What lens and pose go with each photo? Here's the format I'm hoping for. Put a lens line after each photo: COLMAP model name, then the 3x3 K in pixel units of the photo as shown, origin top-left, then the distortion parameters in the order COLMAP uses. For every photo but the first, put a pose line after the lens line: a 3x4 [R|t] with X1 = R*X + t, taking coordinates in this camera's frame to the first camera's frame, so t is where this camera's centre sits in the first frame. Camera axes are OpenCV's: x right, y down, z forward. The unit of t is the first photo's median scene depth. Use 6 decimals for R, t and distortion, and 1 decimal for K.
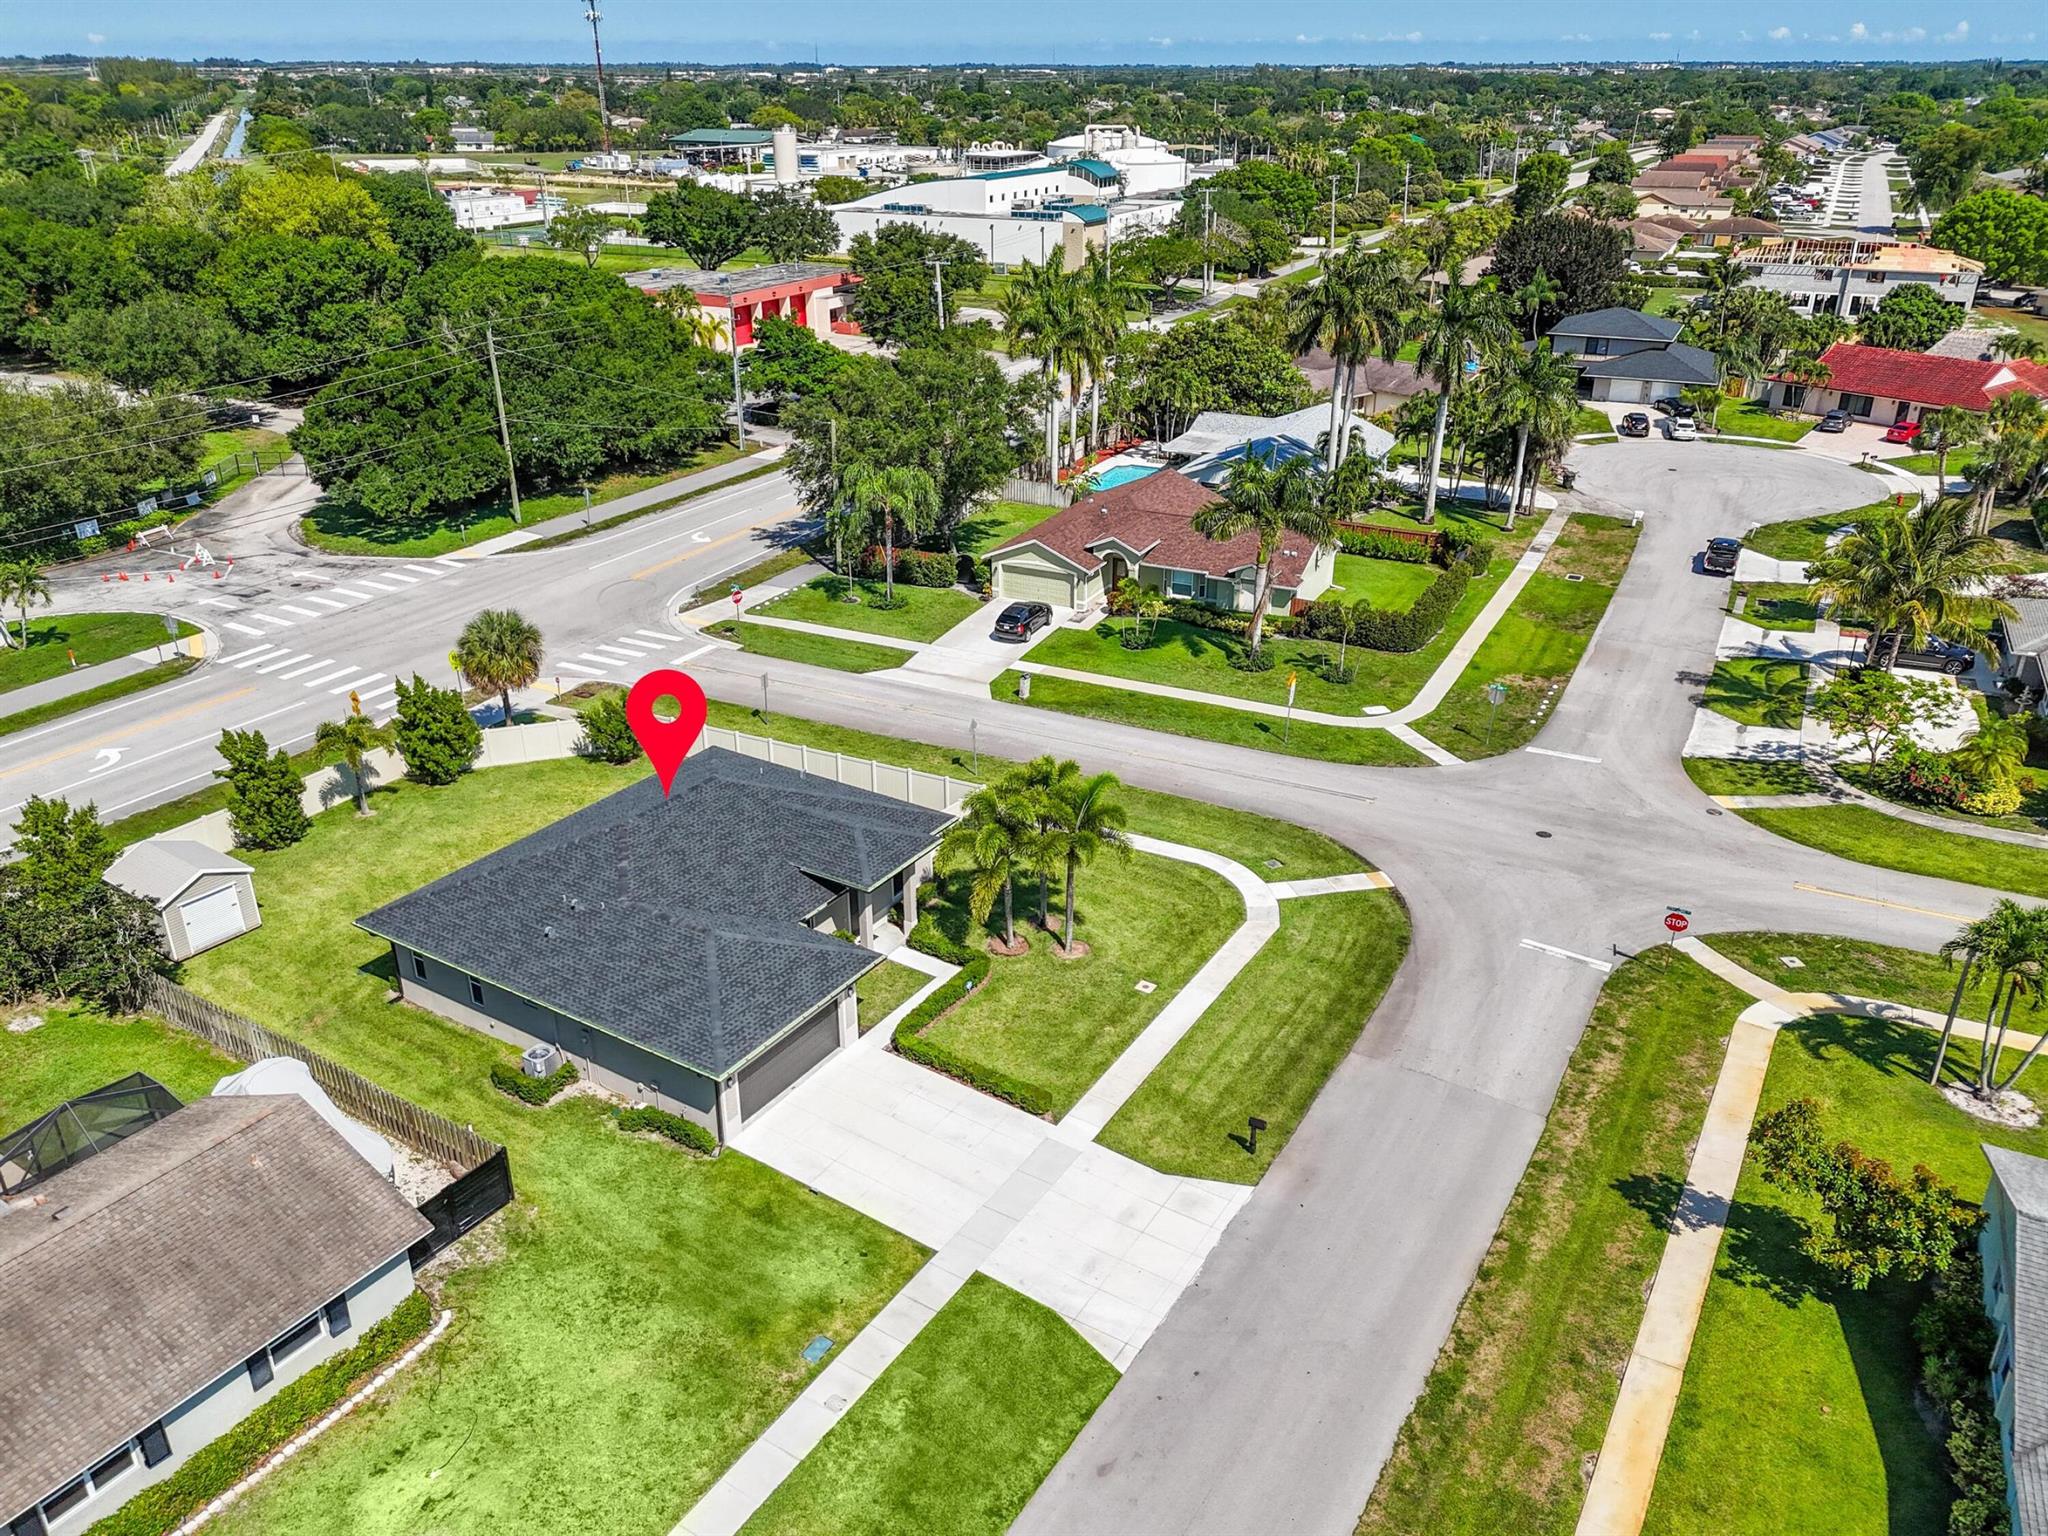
lens RADIAL K [[1496.5, 0, 1031.2], [0, 1496.5, 765.2], [0, 0, 1]] dist [0.089064, -0.096397]
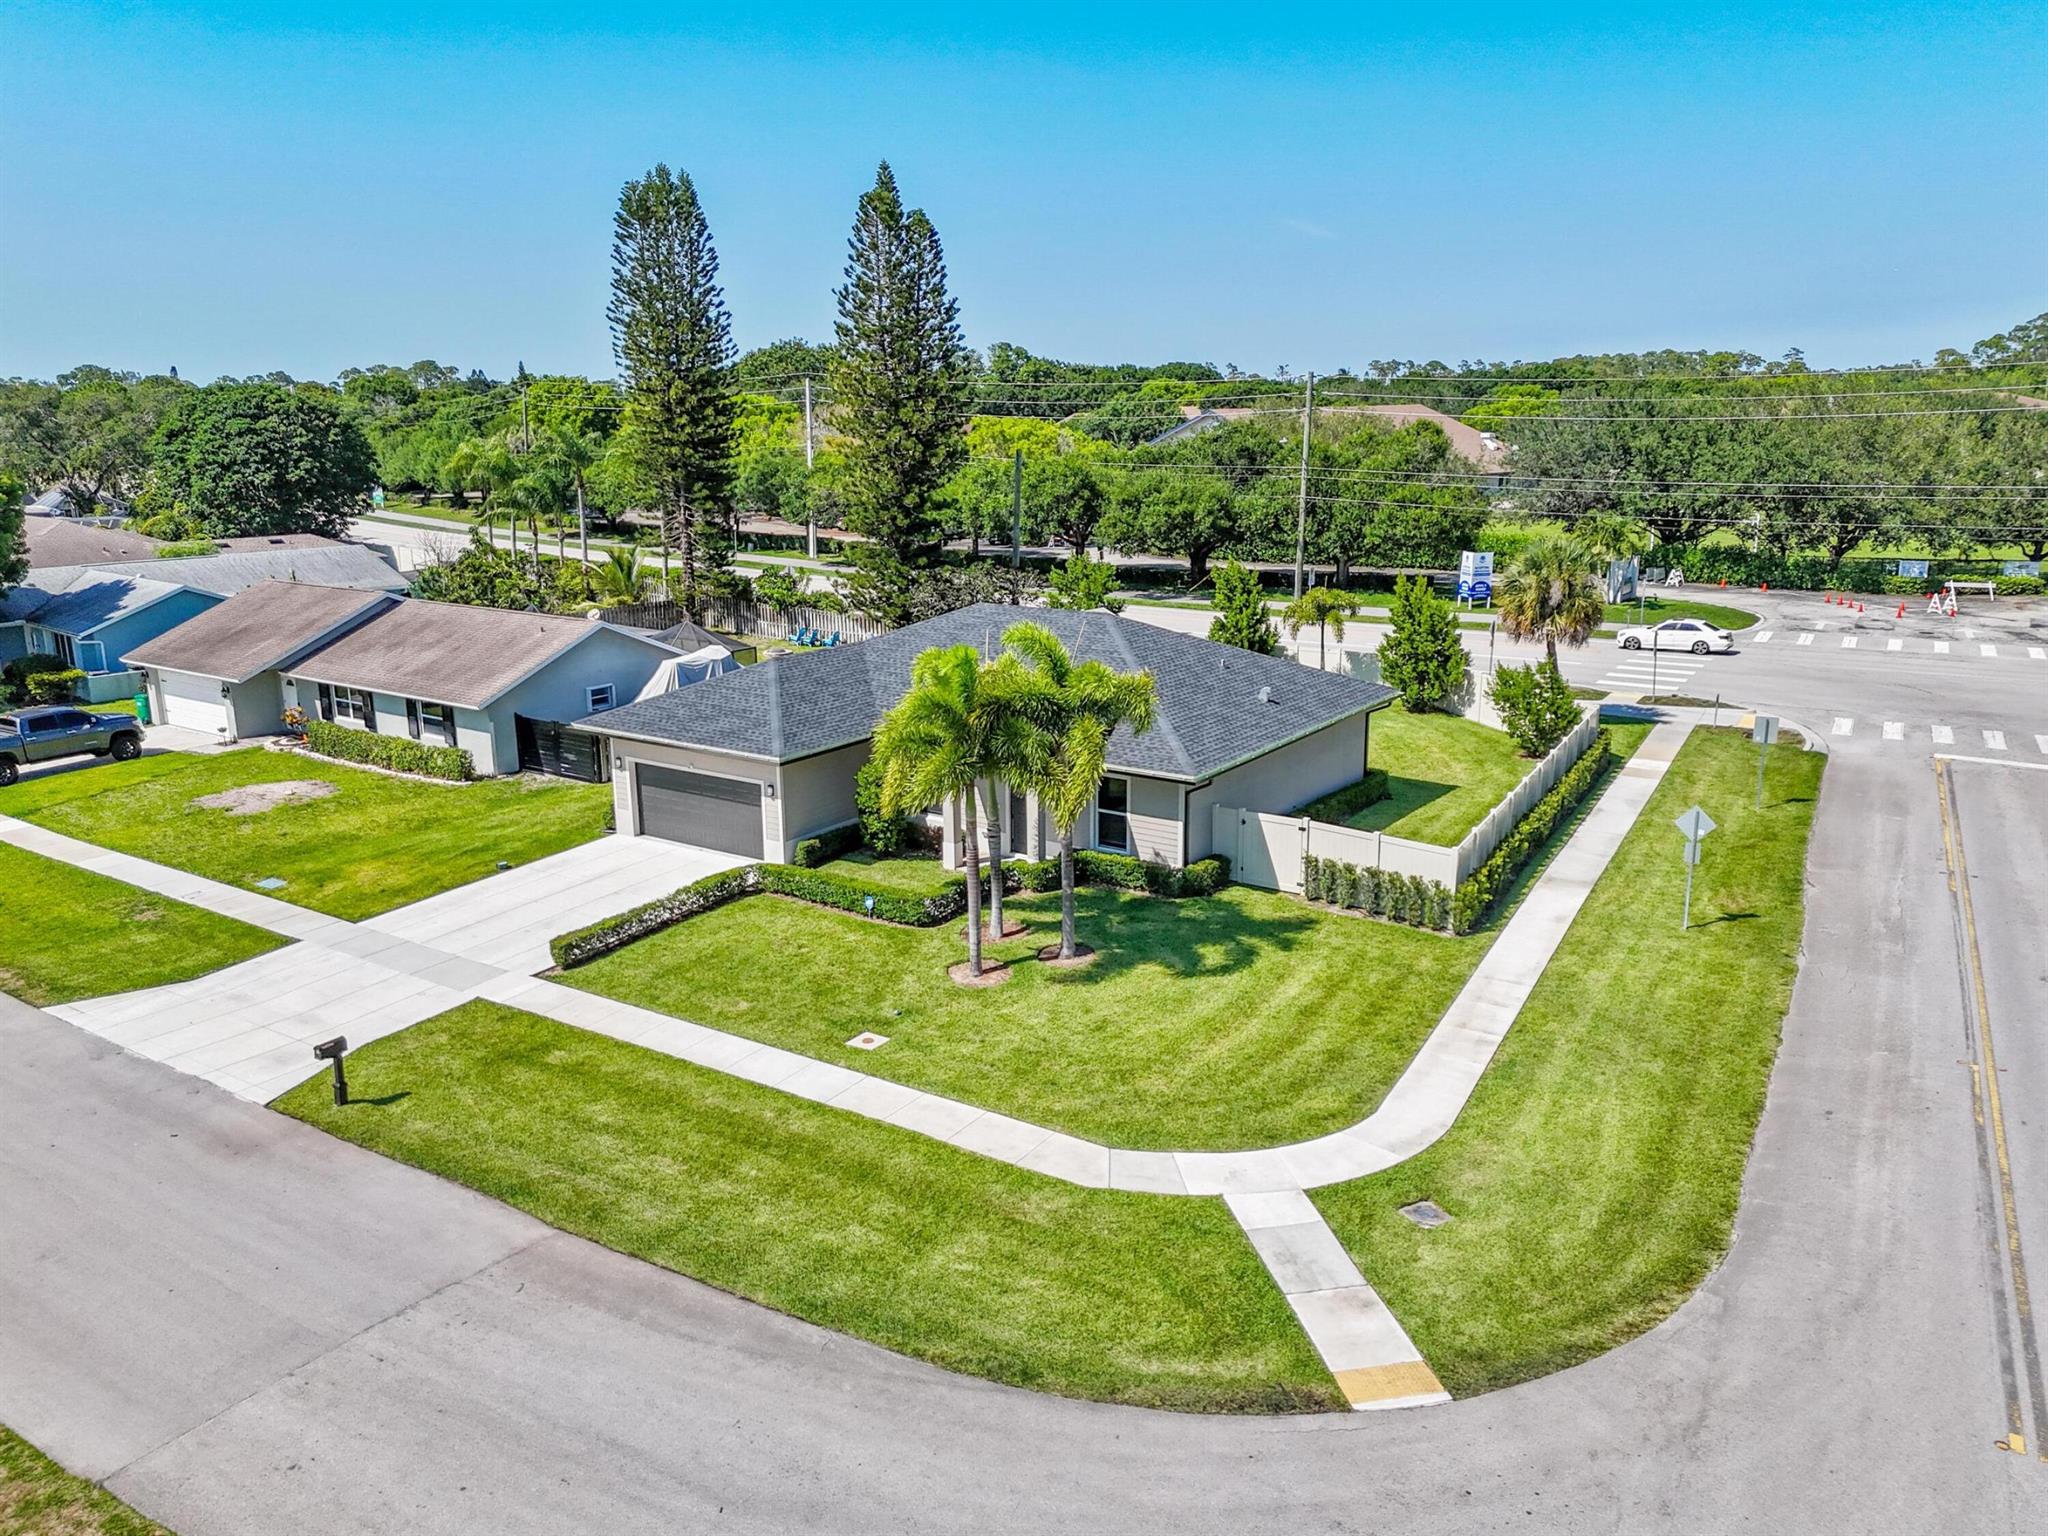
lens RADIAL K [[1496.5, 0, 1031.2], [0, 1496.5, 765.2], [0, 0, 1]] dist [0.089064, -0.096397]
pose [[-0.038466, 0.234124, -0.971445, 0.474469], [-0.410002, 0.882866, 0.229011, -0.071281], [0.911273, 0.407103, 0.062032, 0.810569]]
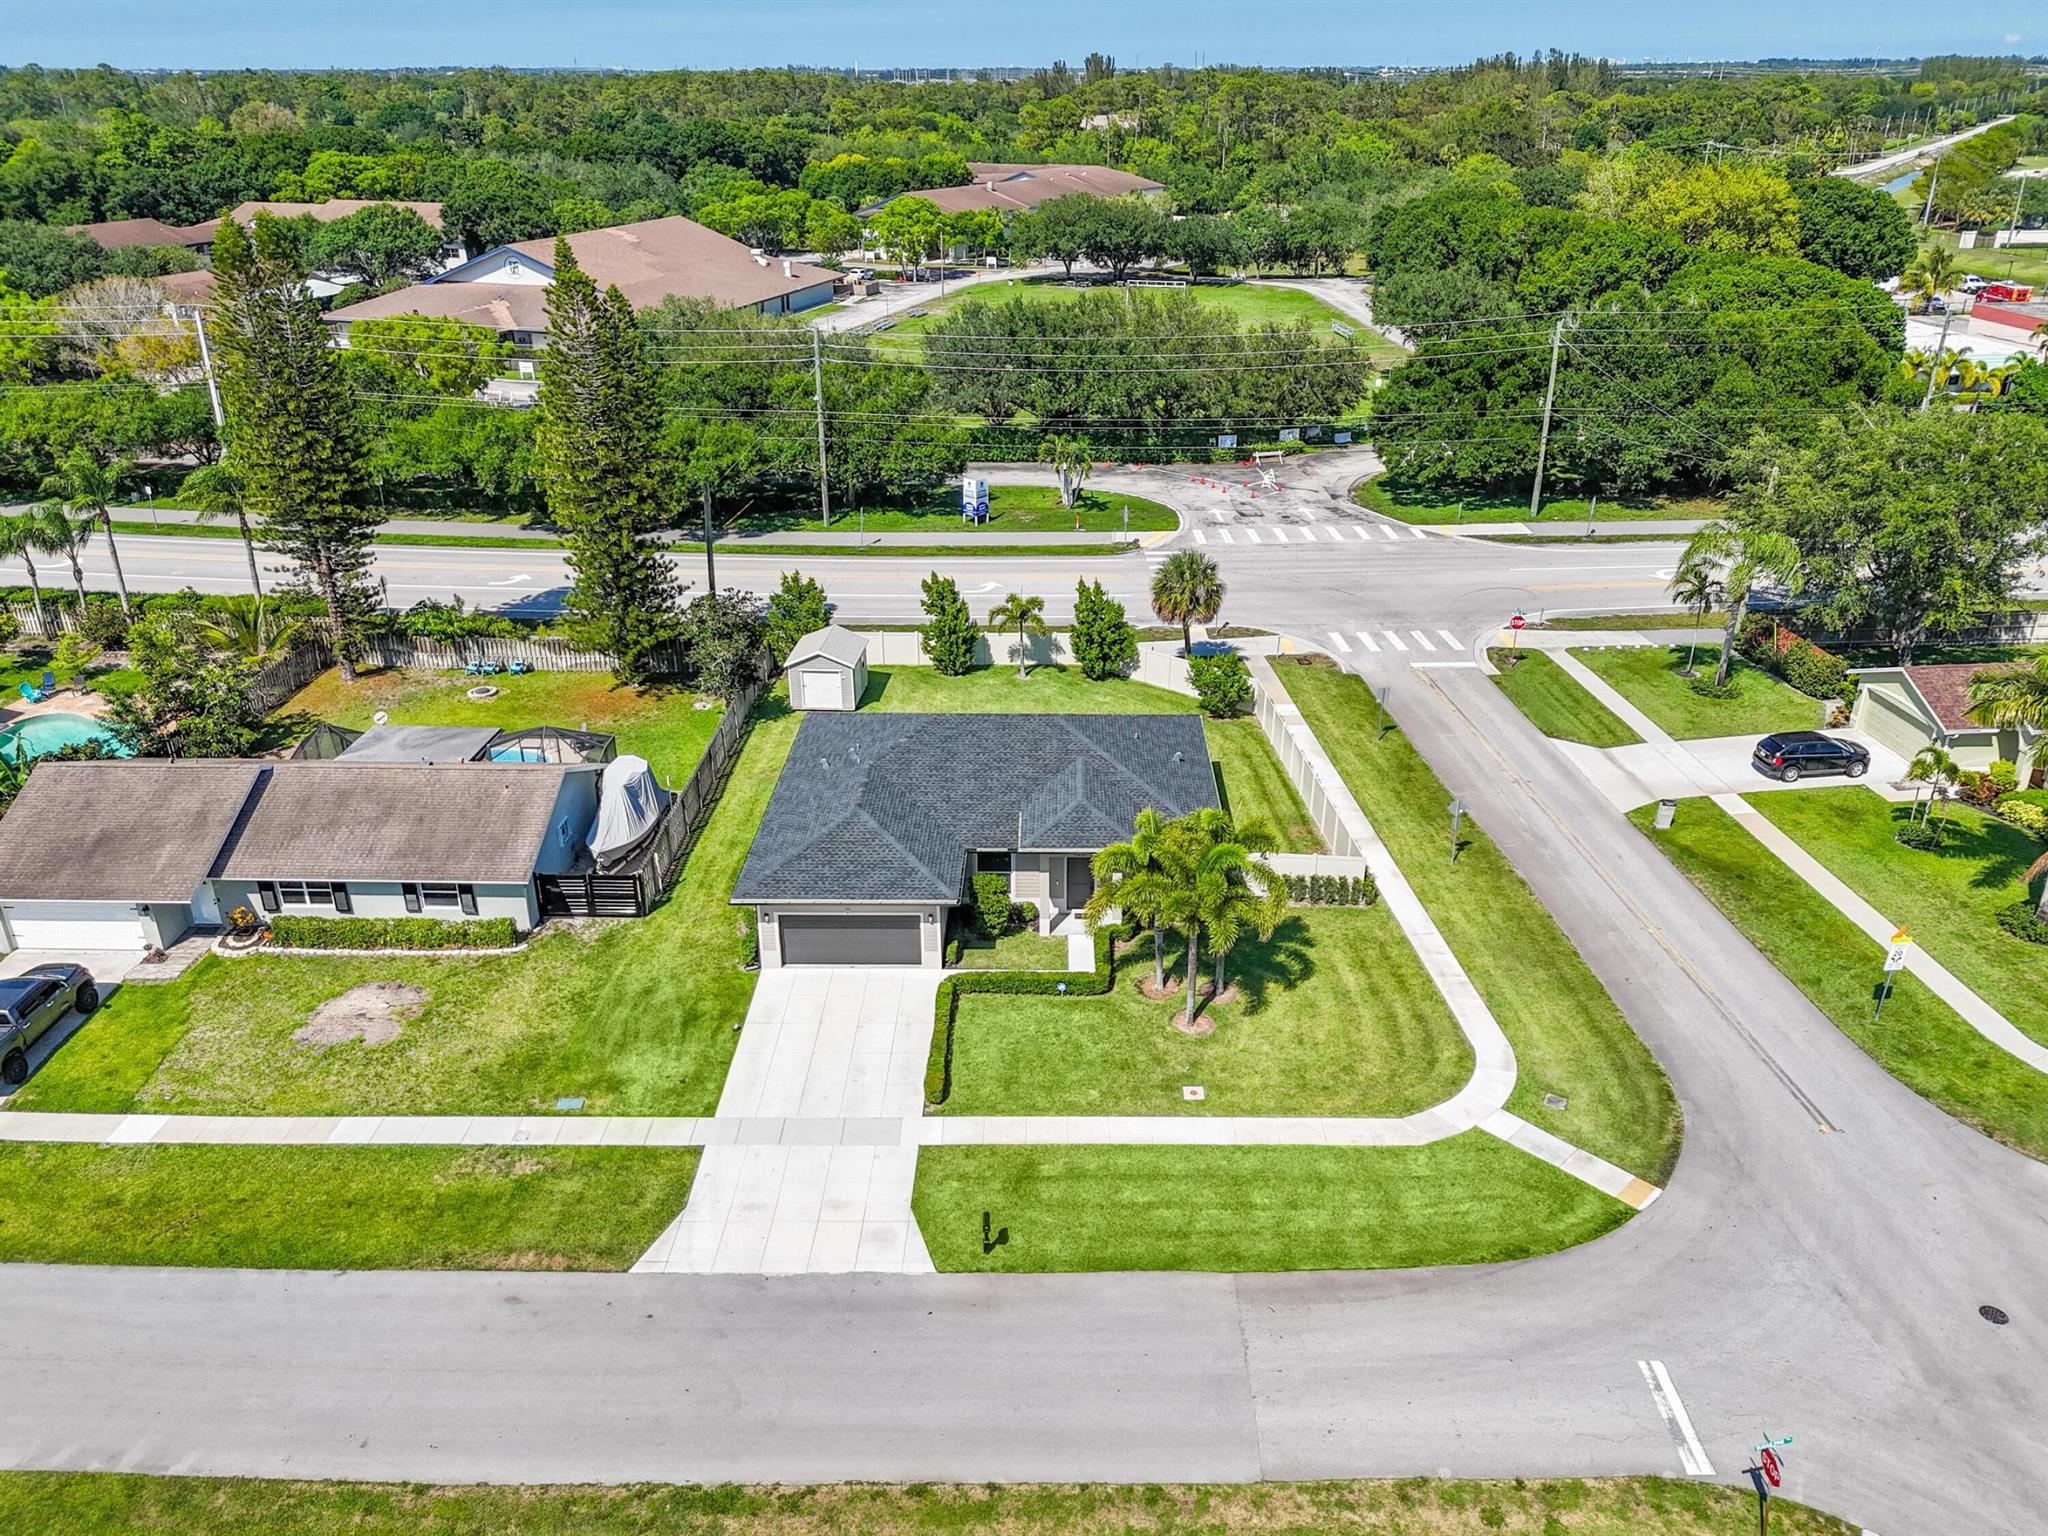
lens RADIAL K [[1496.5, 0, 1031.2], [0, 1496.5, 765.2], [0, 0, 1]] dist [0.089064, -0.096397]
pose [[0.517324, 0.355226, -0.778582, 0.528409], [-0.355607, 0.916748, 0.181983, -0.125018], [0.778408, 0.182725, 0.600577, 0.305133]]
